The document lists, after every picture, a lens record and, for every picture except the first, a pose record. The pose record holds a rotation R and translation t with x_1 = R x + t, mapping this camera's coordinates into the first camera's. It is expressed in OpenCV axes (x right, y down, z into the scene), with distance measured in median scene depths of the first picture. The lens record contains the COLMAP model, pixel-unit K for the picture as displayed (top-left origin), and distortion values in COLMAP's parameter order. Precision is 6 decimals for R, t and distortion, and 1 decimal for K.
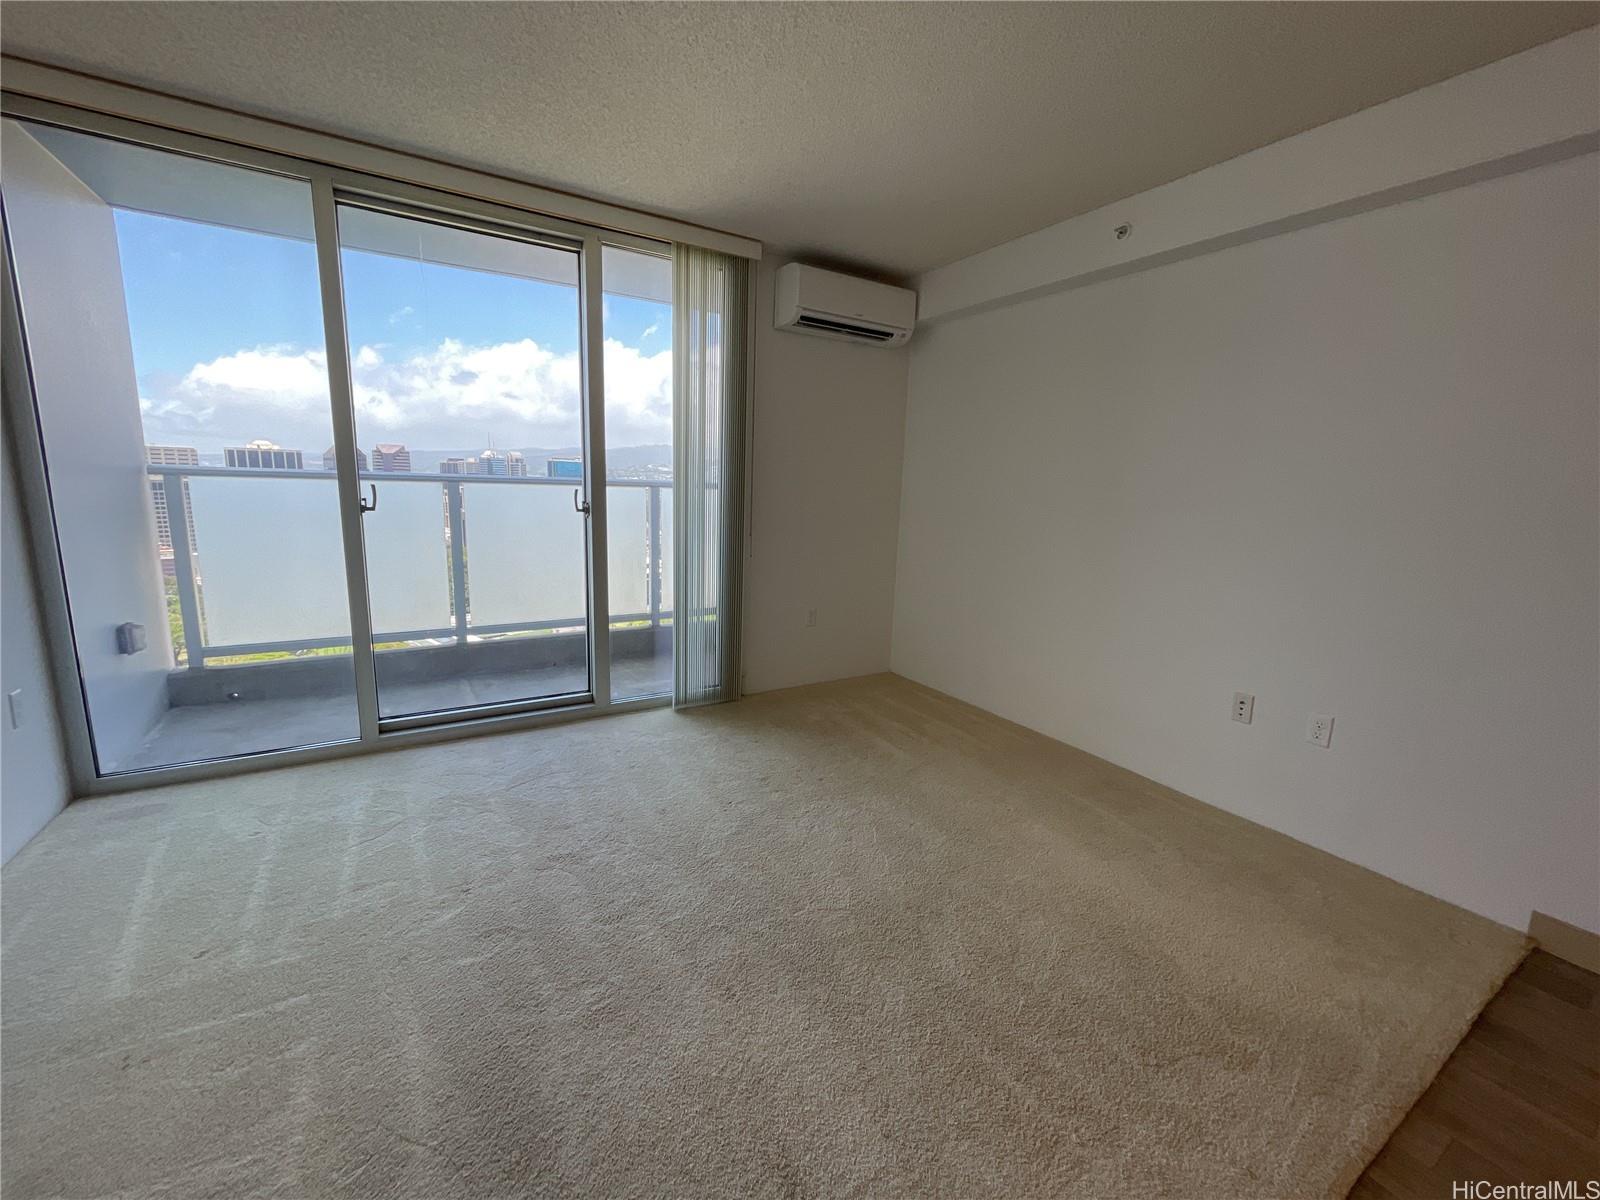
lens RADIAL K [[642.5, 0, 796.9], [0, 642.5, 596.0], [0, 0, 1]] dist [-0.004272, 0.000424]
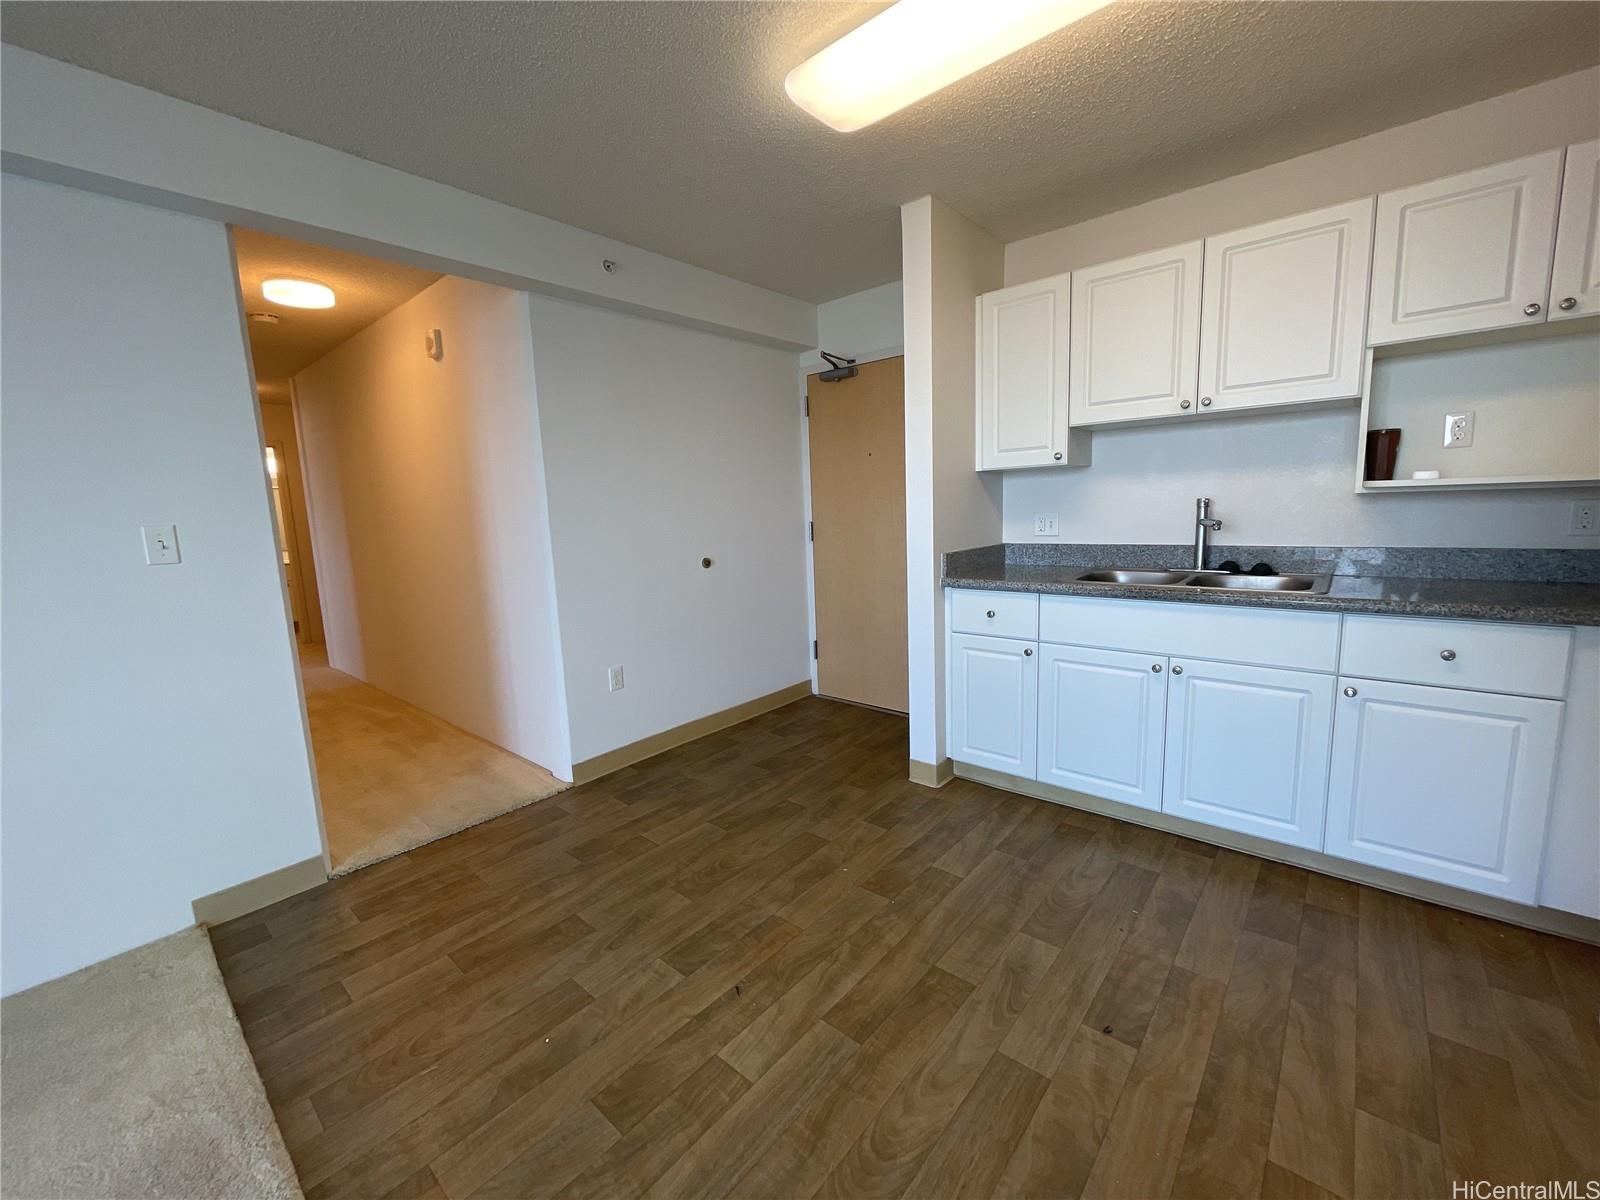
lens RADIAL K [[642.5, 0, 799.0], [0, 642.5, 597.3], [0, 0, 1]] dist [-0.004272, 0.000424]
pose [[-0.309051, -0.156887, 0.938016, -0.060985], [0.195965, 0.954630, 0.224231, -0.025111], [-0.930637, 0.253117, -0.264285, 0.136695]]
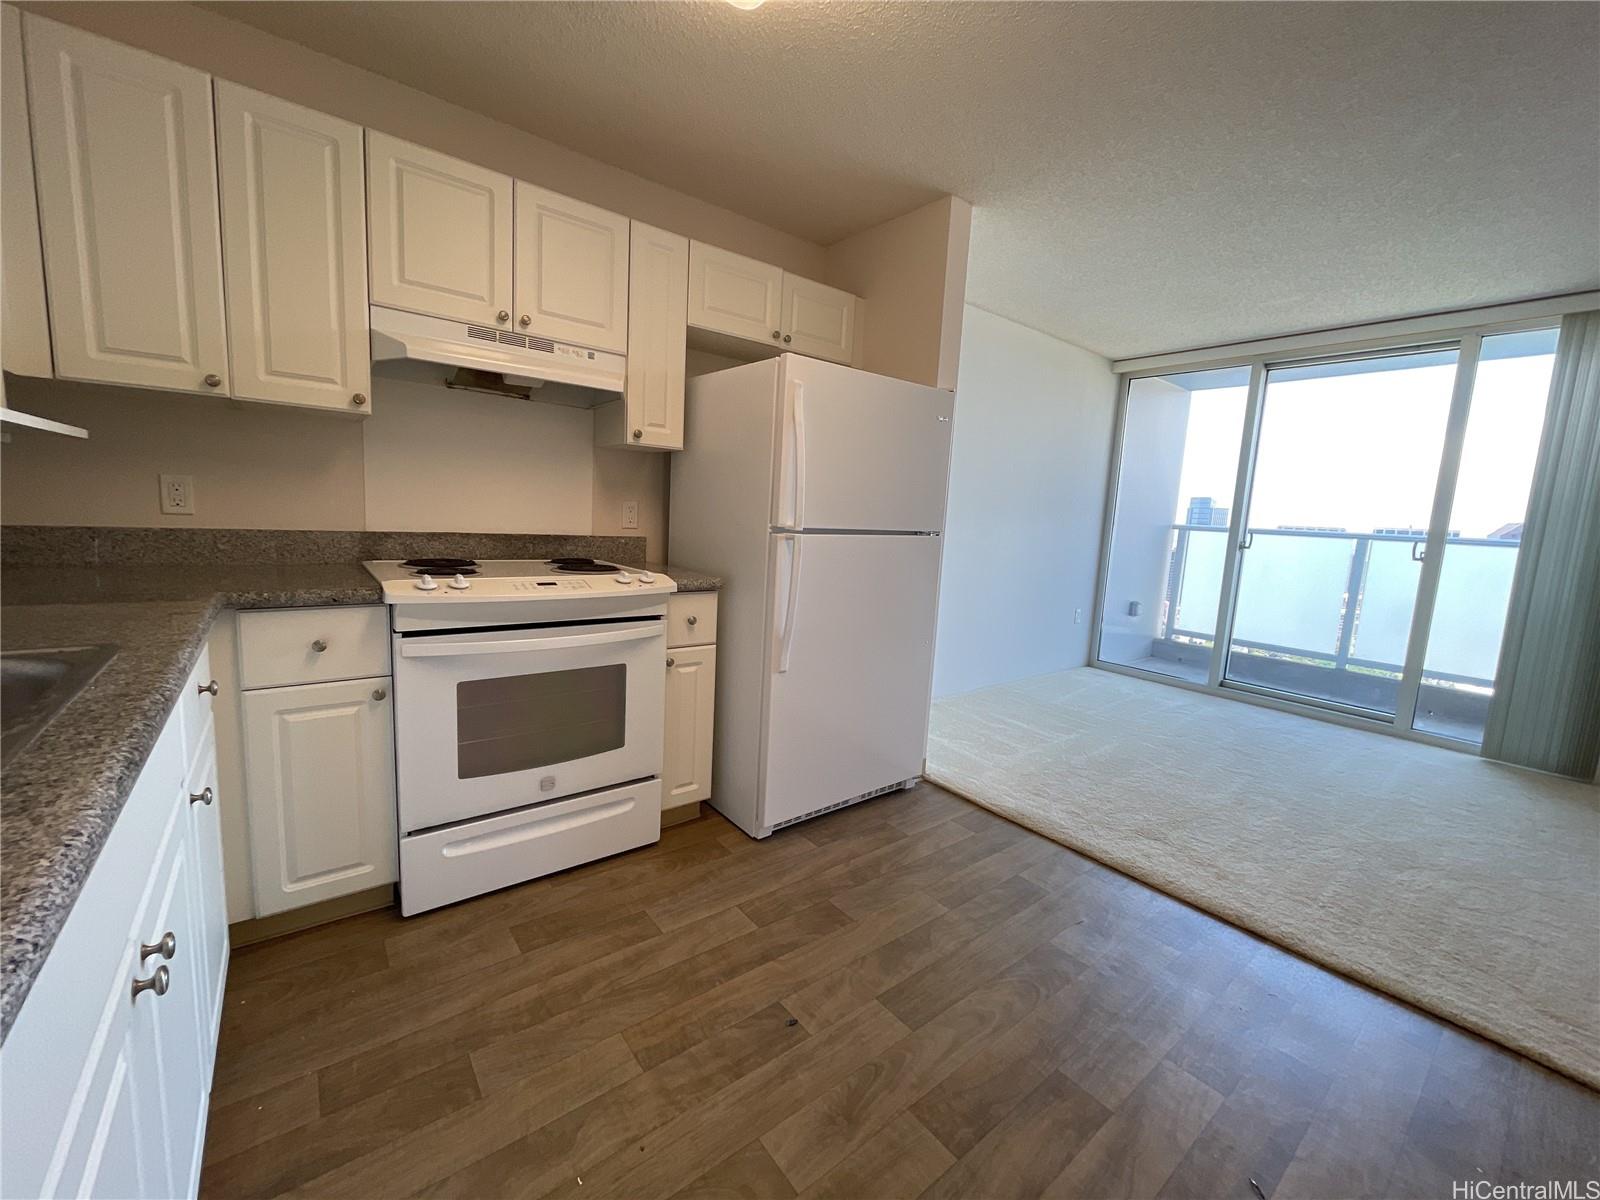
lens RADIAL K [[642.5, 0, 797.5], [0, 642.5, 595.3], [0, 0, 1]] dist [-0.004272, 0.000424]
pose [[0.122985, 0.100800, -0.987276, 0.807396], [-0.222273, 0.972353, 0.071588, 0.117996], [0.967197, 0.210640, 0.141989, -0.307166]]
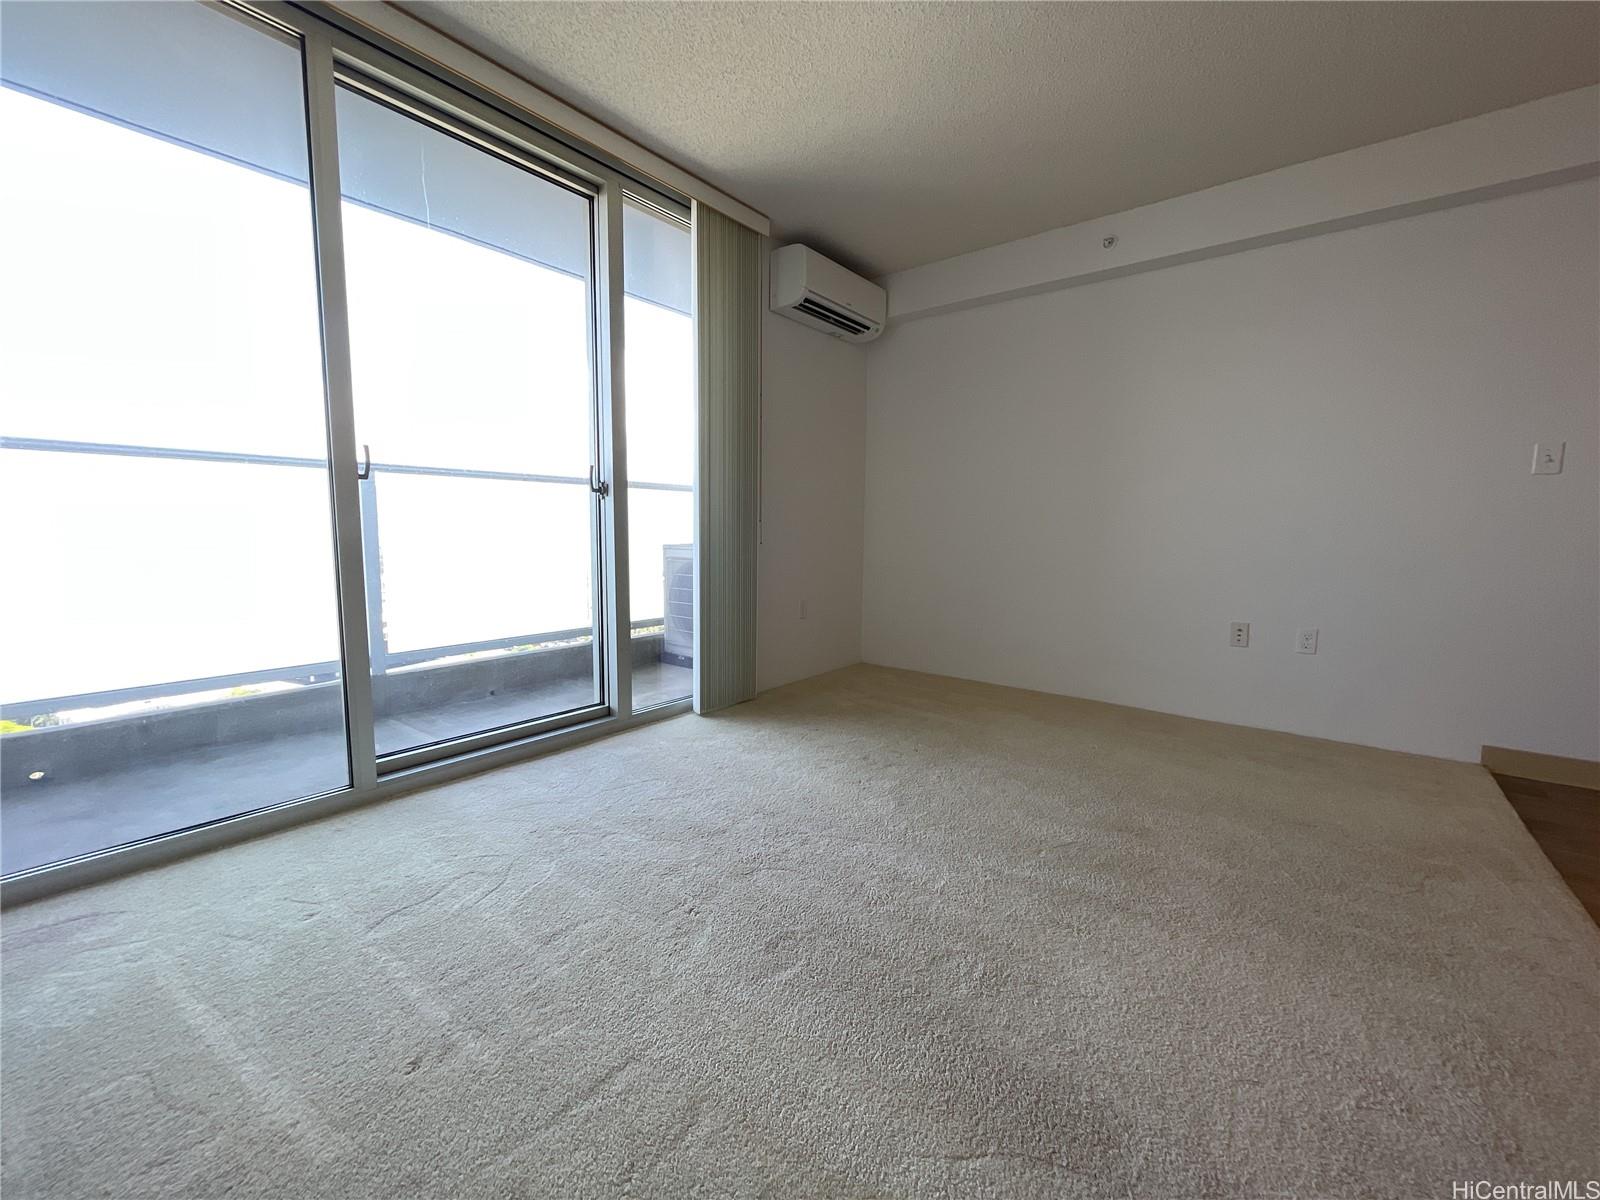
lens RADIAL K [[642.5, 0, 795.8], [0, 642.5, 596.4], [0, 0, 1]] dist [-0.004272, 0.000424]
pose [[0.939601, -0.060692, 0.336848, -0.442993], [0.080556, 0.995720, -0.045297, 0.080471], [-0.332657, 0.069696, 0.940469, 0.122876]]
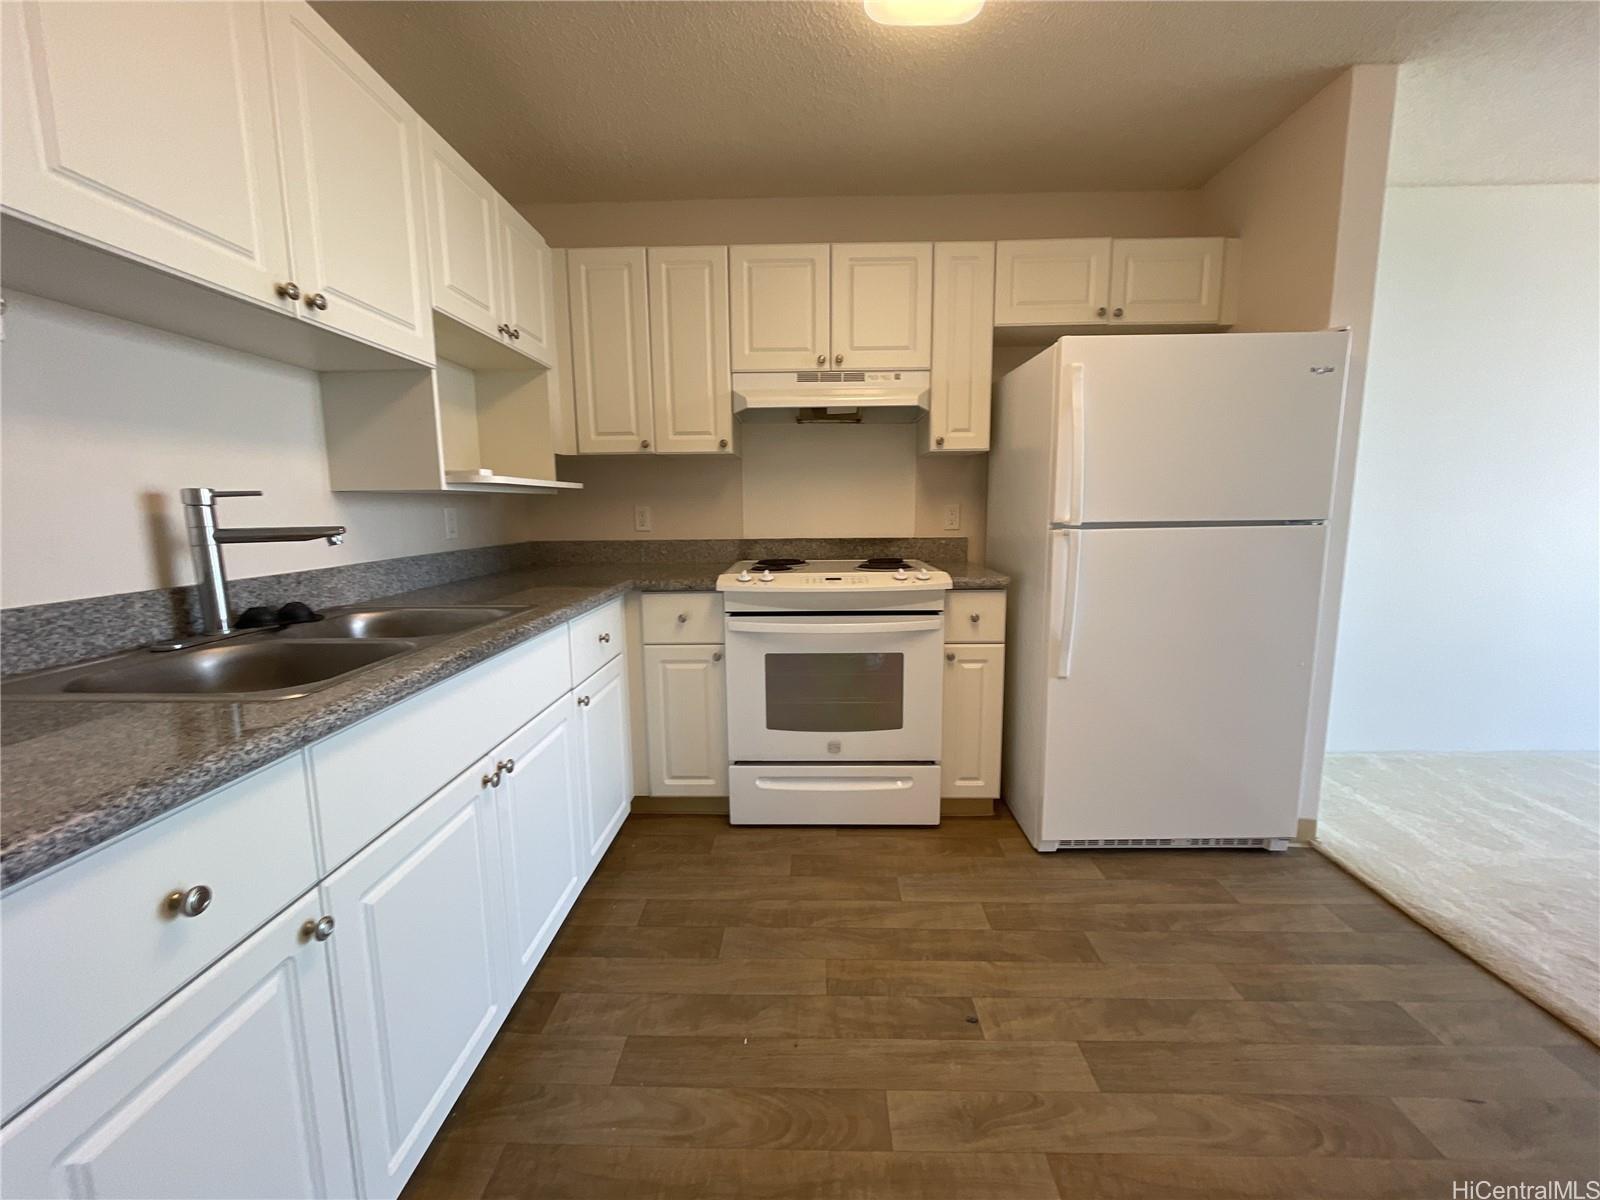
lens RADIAL K [[642.5, 0, 795.3], [0, 642.5, 594.5], [0, 0, 1]] dist [-0.004272, 0.000424]
pose [[-0.539280, 0.089060, -0.837404, 0.809257], [-0.156573, 0.966450, 0.203616, 0.076054], [0.827443, 0.240921, -0.507242, -0.097238]]
